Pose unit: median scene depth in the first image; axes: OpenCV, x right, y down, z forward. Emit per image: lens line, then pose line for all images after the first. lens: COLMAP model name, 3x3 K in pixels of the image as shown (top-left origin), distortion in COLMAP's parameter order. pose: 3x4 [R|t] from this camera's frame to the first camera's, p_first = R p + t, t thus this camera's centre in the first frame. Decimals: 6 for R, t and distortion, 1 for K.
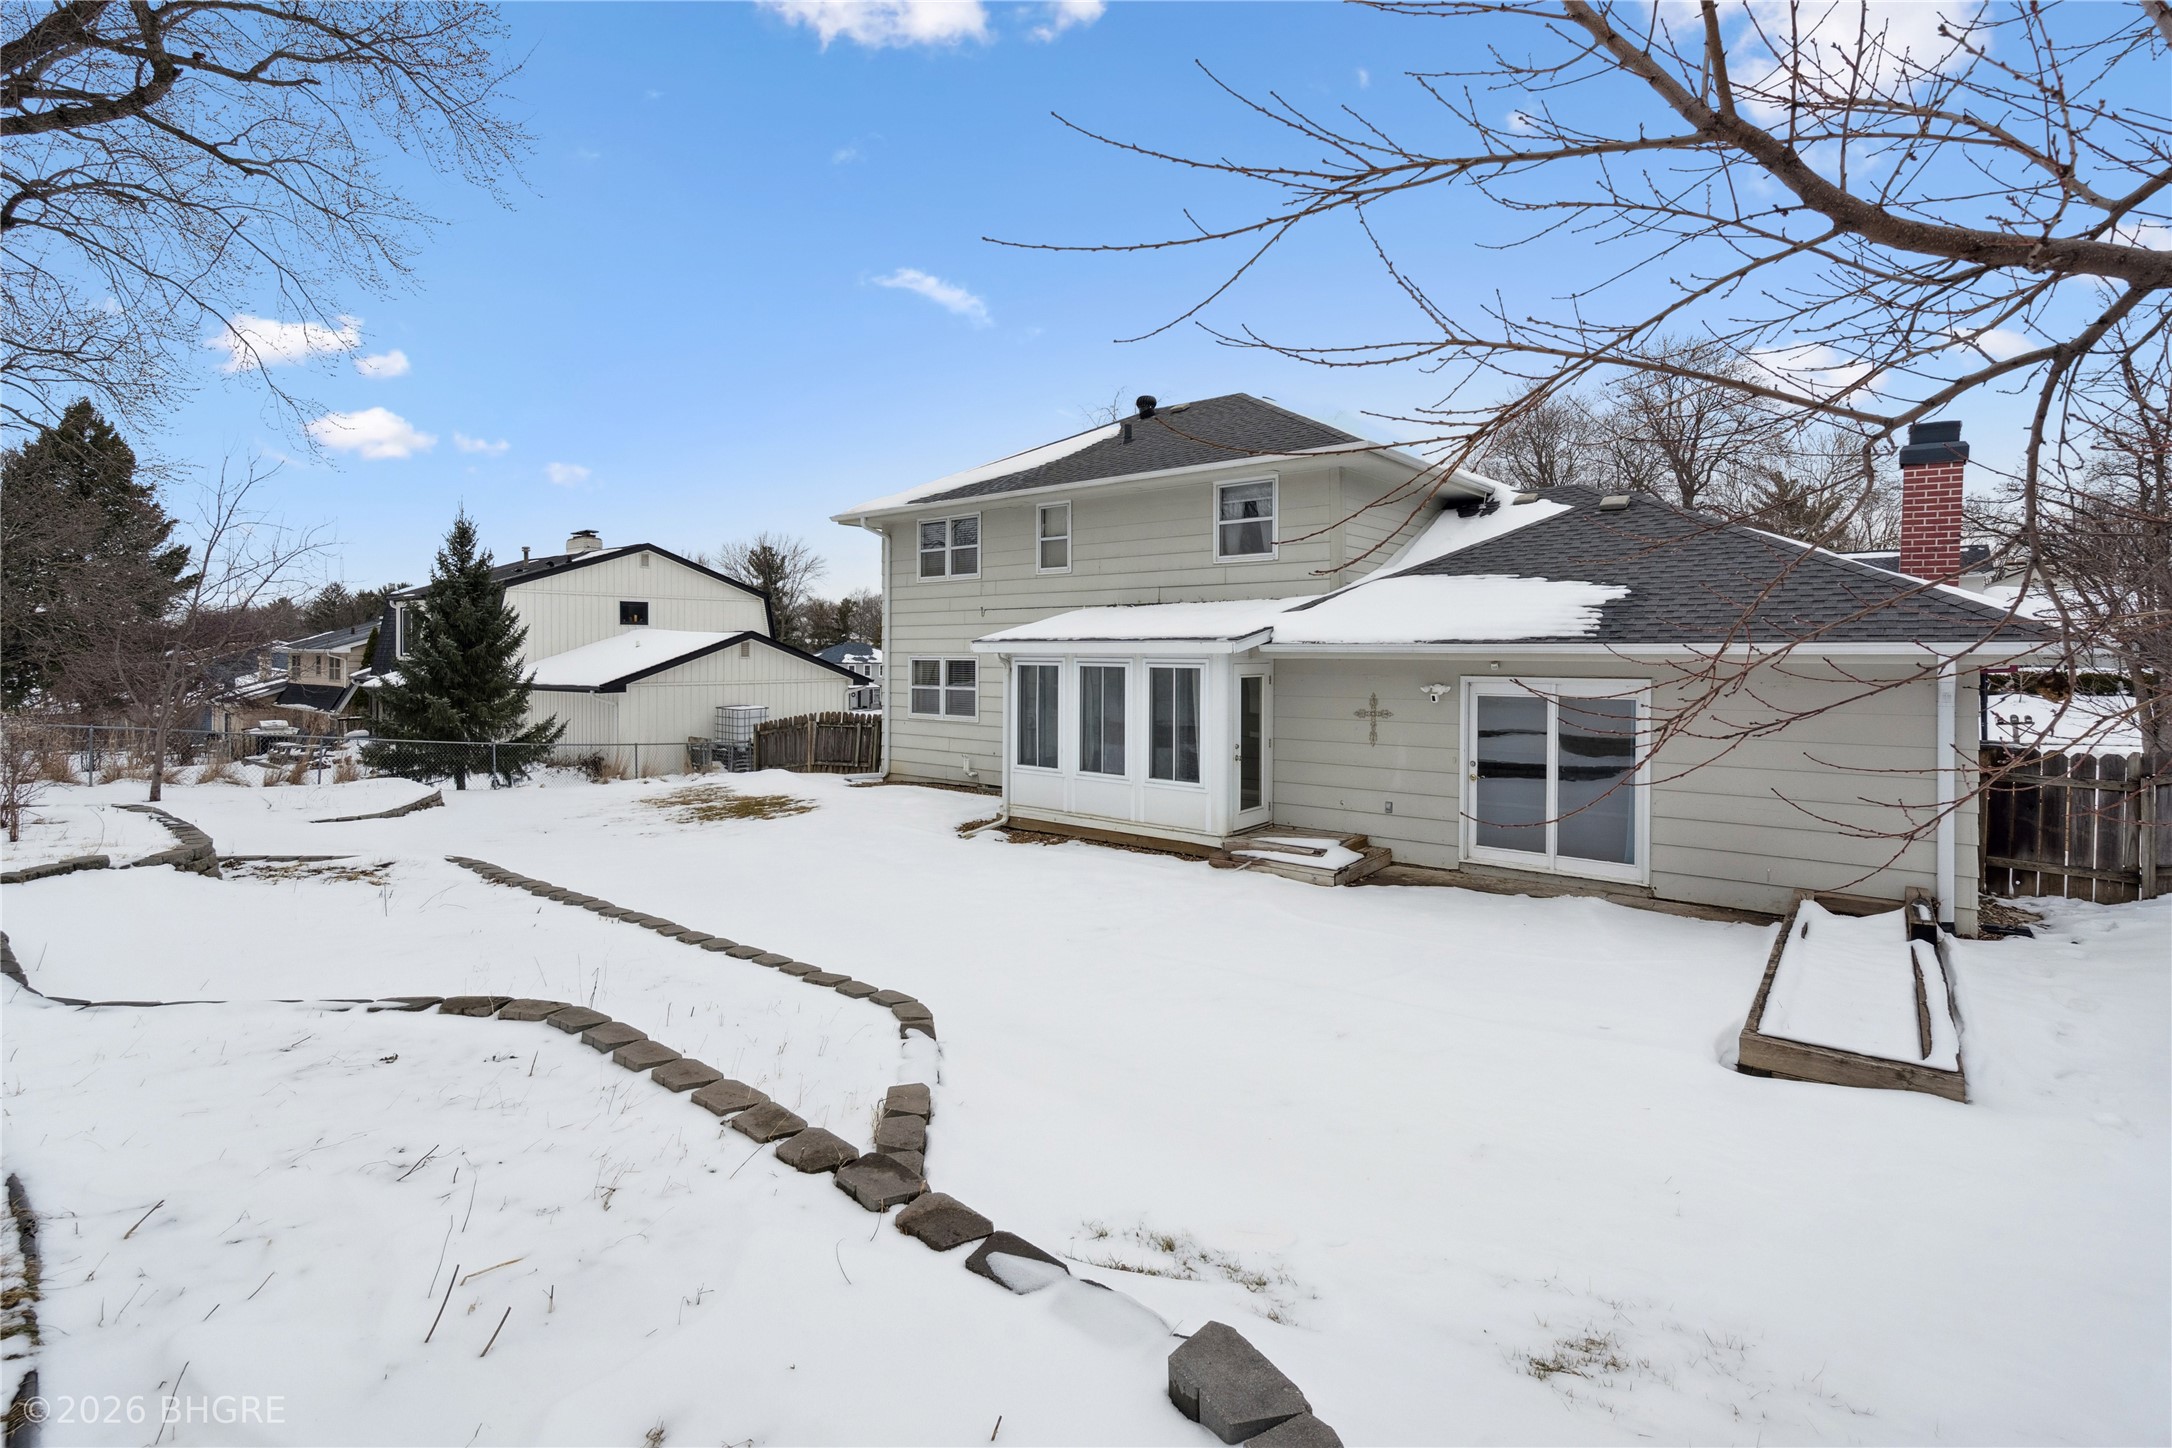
lens RADIAL K [[1002.1, 0, 1092.9], [0, 1002.1, 641.7], [0, 0, 1]] dist [-0.005315, -0.000141]
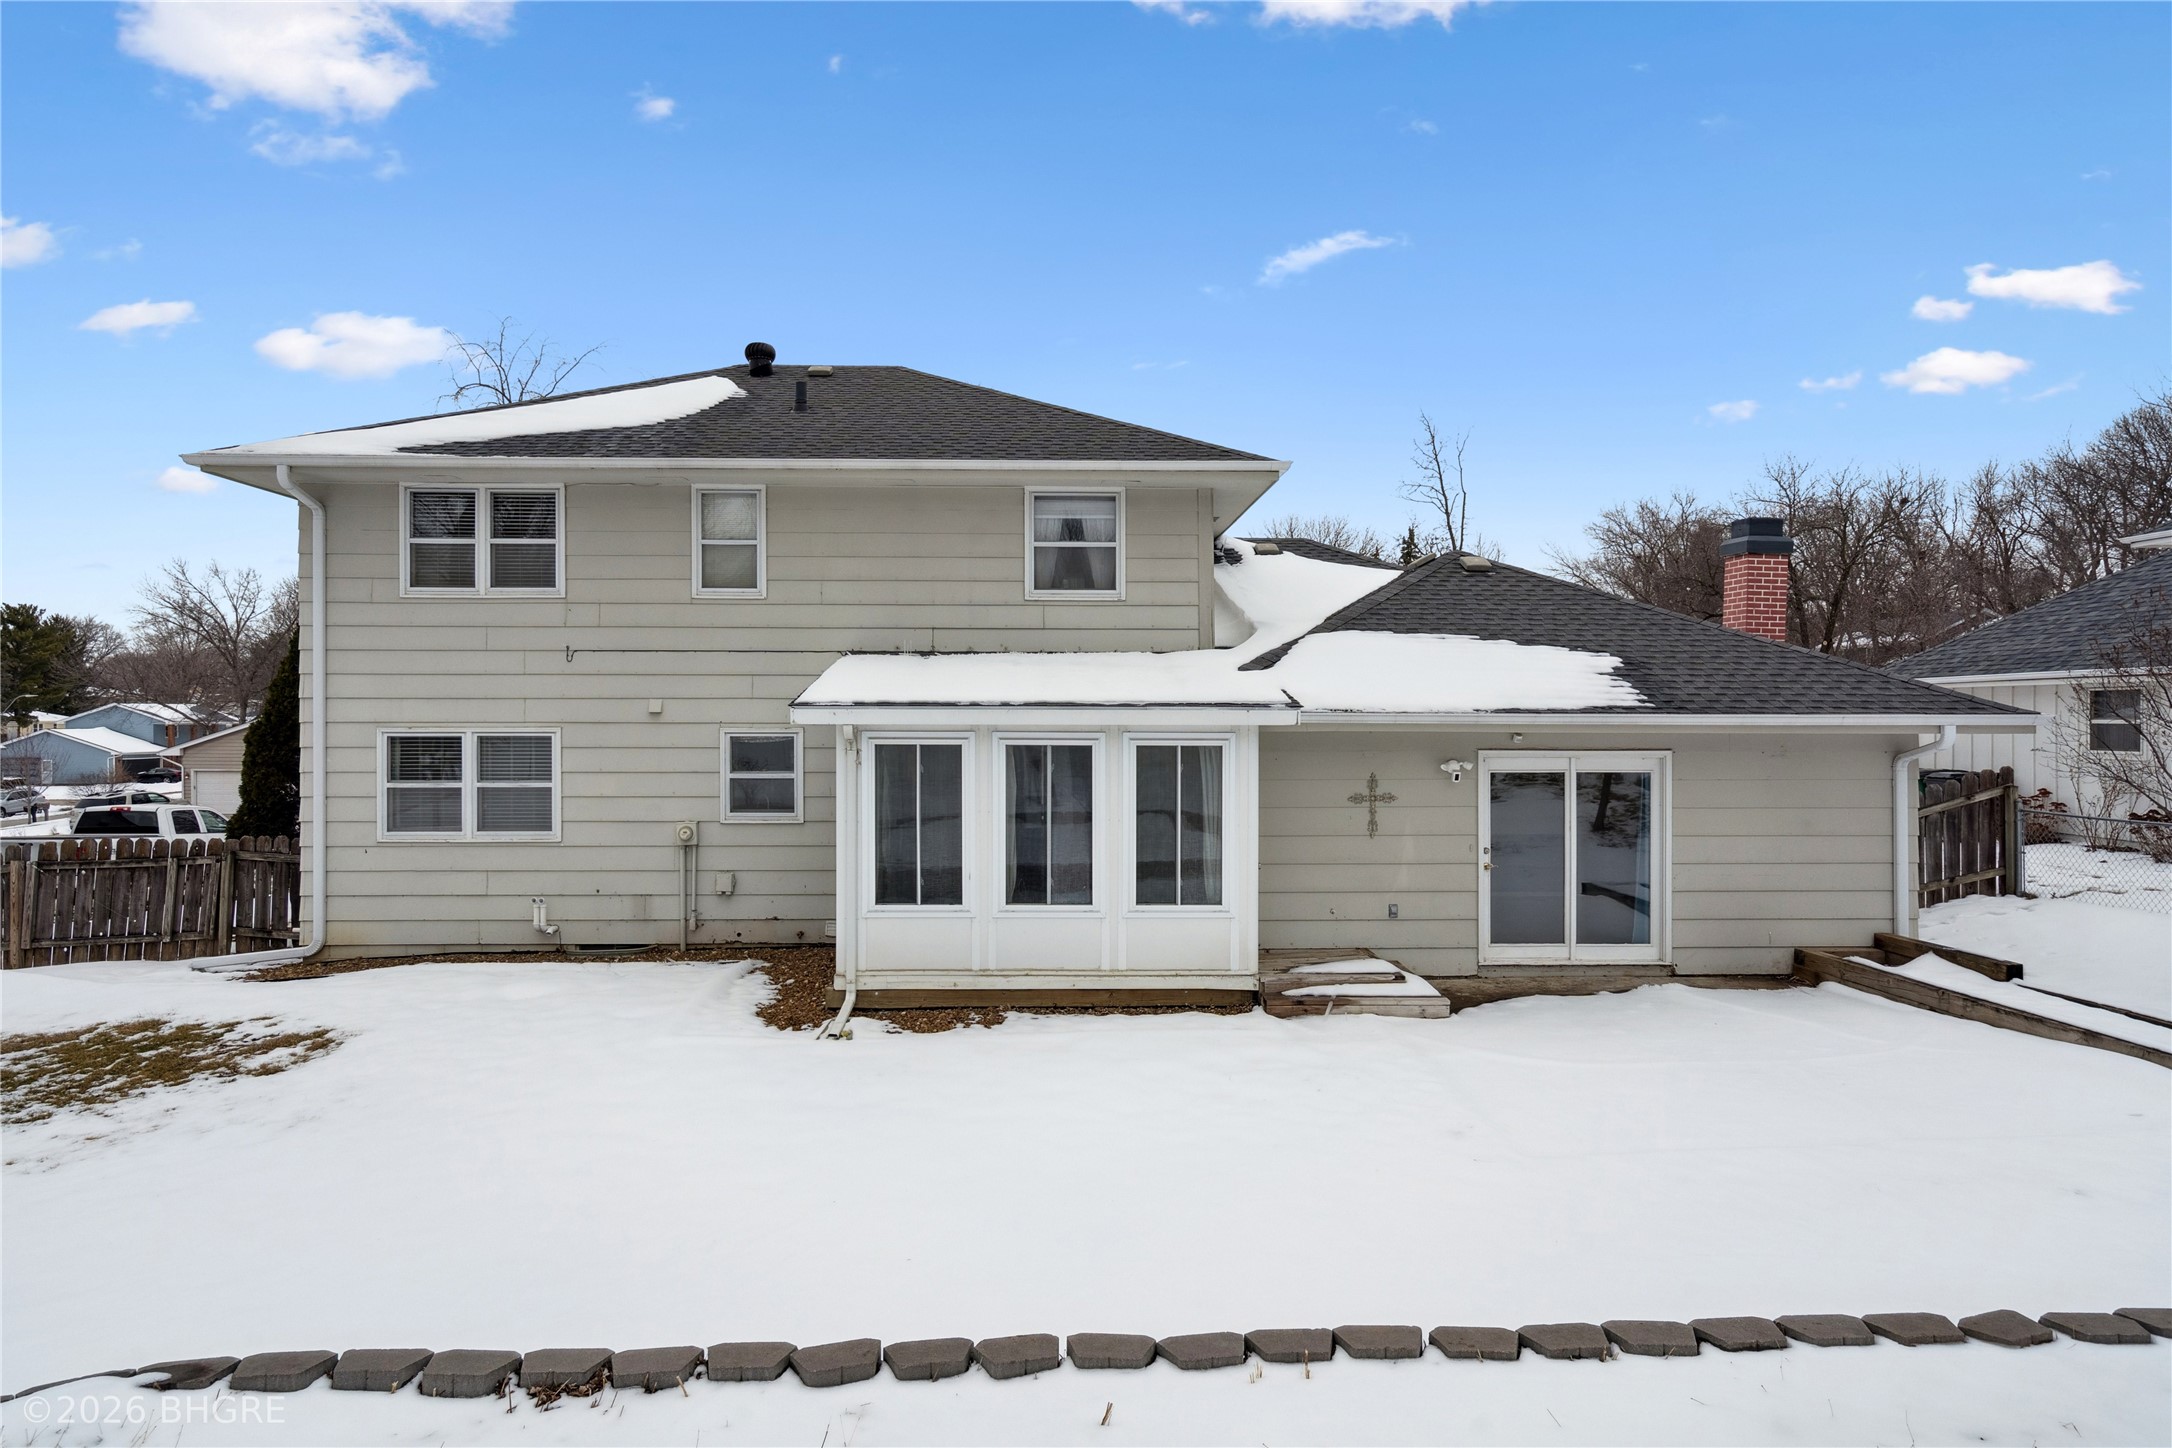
lens RADIAL K [[1189.5, 0, 1086.0], [0, 1189.5, 733.2], [0, 0, 1]] dist [0.000702, 0.000610]
pose [[0.758862, -0.005568, 0.651227, -0.442232], [-0.007189, 0.999831, 0.016926, 0.003498], [-0.651212, -0.017526, 0.758694, 0.352207]]
